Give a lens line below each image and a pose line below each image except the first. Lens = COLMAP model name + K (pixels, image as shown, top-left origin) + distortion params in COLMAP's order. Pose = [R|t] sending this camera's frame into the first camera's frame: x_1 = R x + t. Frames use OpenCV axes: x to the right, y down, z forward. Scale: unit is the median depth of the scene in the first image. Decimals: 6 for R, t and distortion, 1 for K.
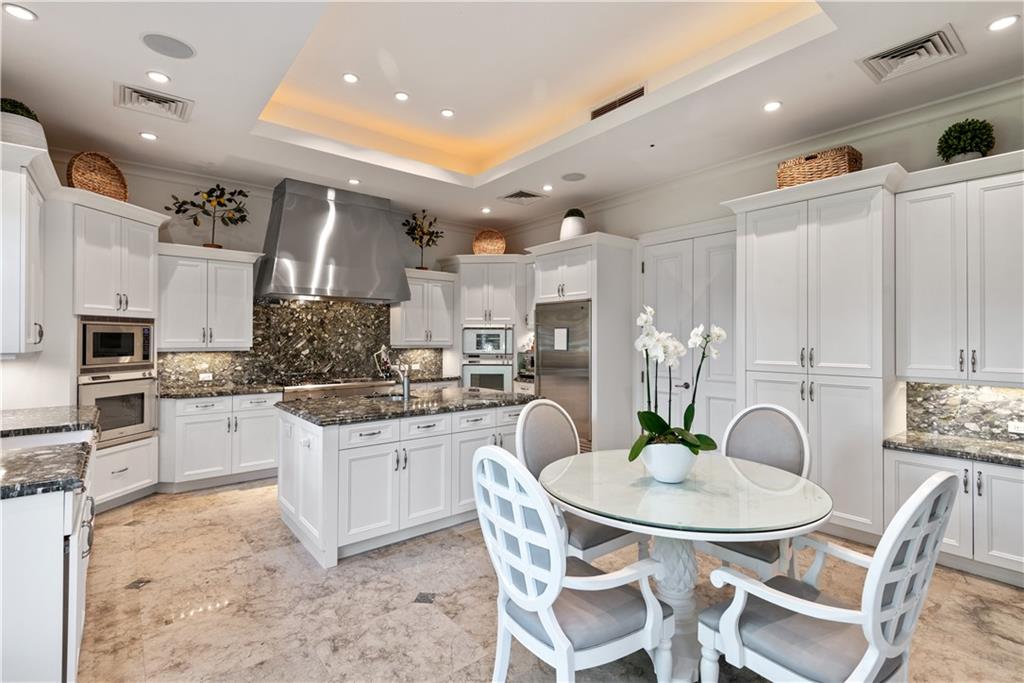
lens RADIAL K [[479.0, 0, 522.4], [0, 479.0, 339.6], [0, 0, 1]] dist [0.039351, -0.025371]
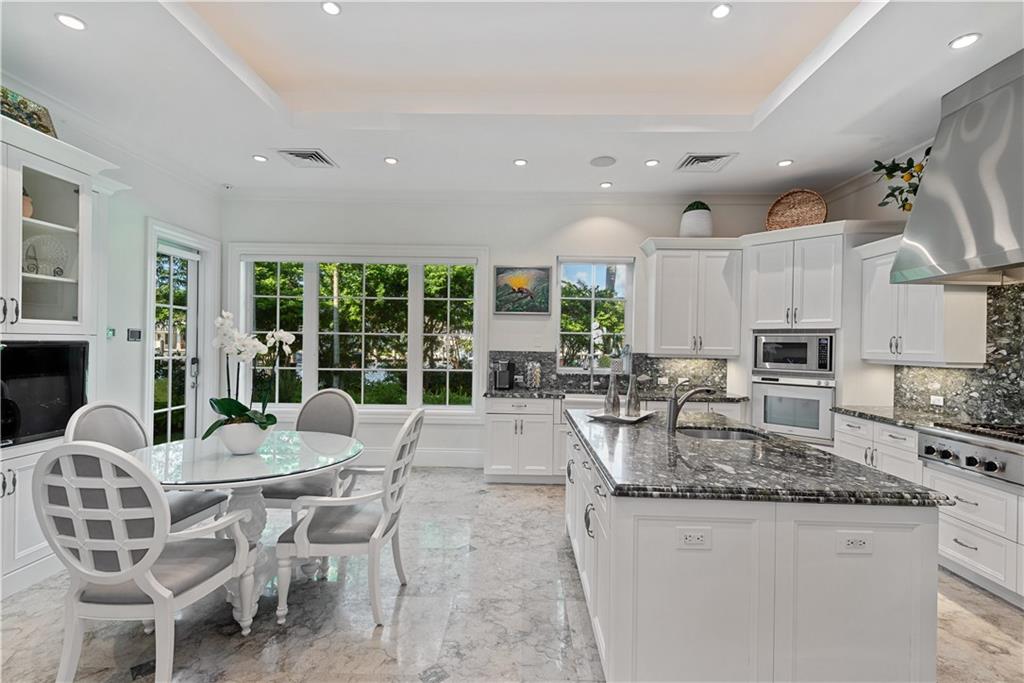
lens RADIAL K [[479.0, 0, 522.4], [0, 479.0, 339.6], [0, 0, 1]] dist [0.039351, -0.025371]
pose [[-0.645300, -0.017733, -0.763724, 0.394638], [-0.018208, 0.999804, -0.007830, -0.000641], [0.763713, 0.008853, -0.645496, 1.116752]]
